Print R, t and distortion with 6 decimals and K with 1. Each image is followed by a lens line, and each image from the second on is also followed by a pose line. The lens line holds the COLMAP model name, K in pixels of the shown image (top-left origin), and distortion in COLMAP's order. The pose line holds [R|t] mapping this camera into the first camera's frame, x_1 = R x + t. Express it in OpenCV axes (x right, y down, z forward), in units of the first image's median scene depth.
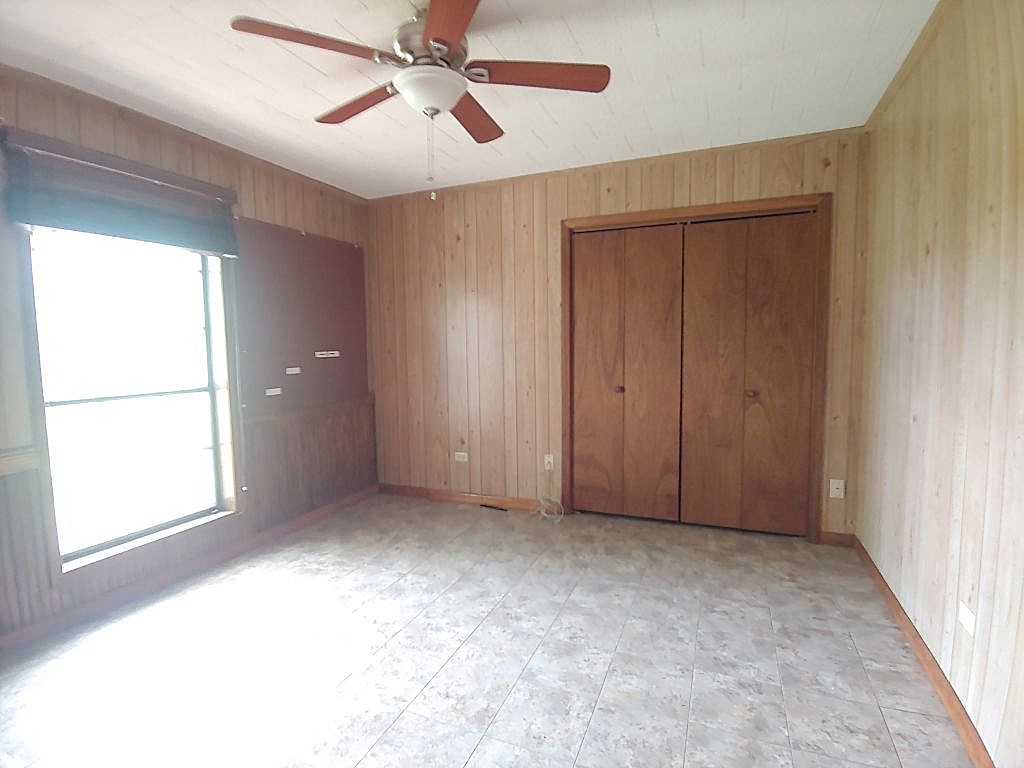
lens RADIAL K [[511.0, 0, 509.1], [0, 511.0, 384.1], [0, 0, 1]] dist [-0.023813, -0.001926]
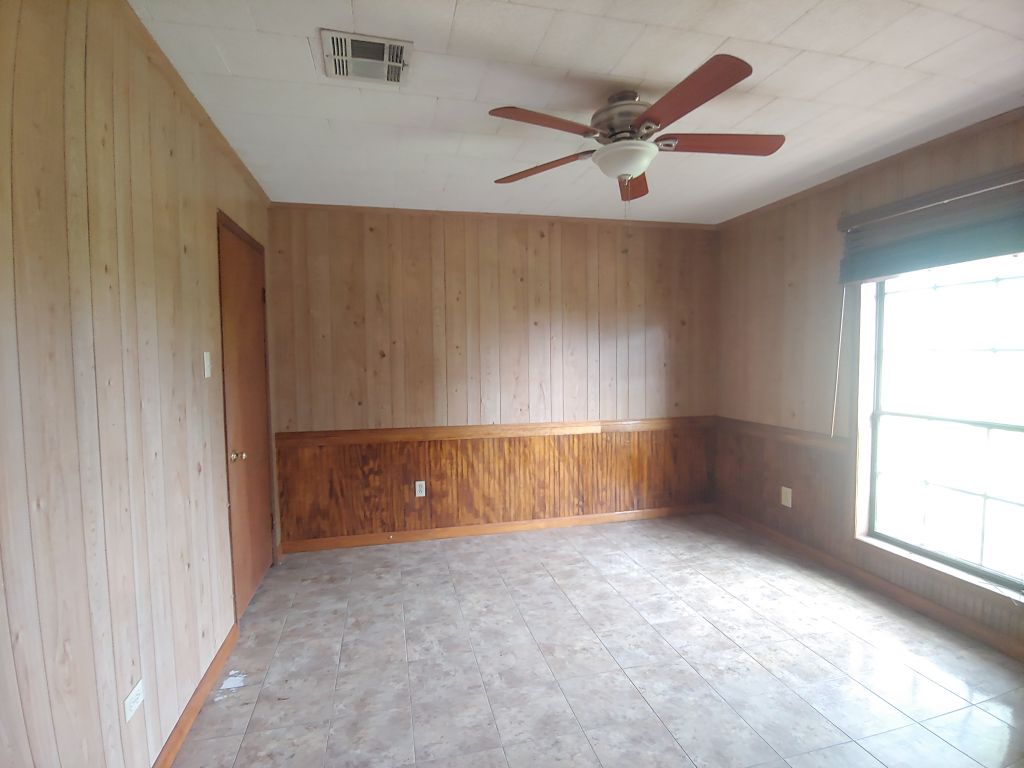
lens RADIAL K [[511.0, 0, 512.6], [0, 511.0, 384.1], [0, 0, 1]] dist [-0.023813, -0.001926]
pose [[-0.800553, 0.059555, -0.596296, 0.764434], [-0.023234, 0.991217, 0.130189, -0.229205], [0.598812, 0.118078, -0.792138, 1.837419]]
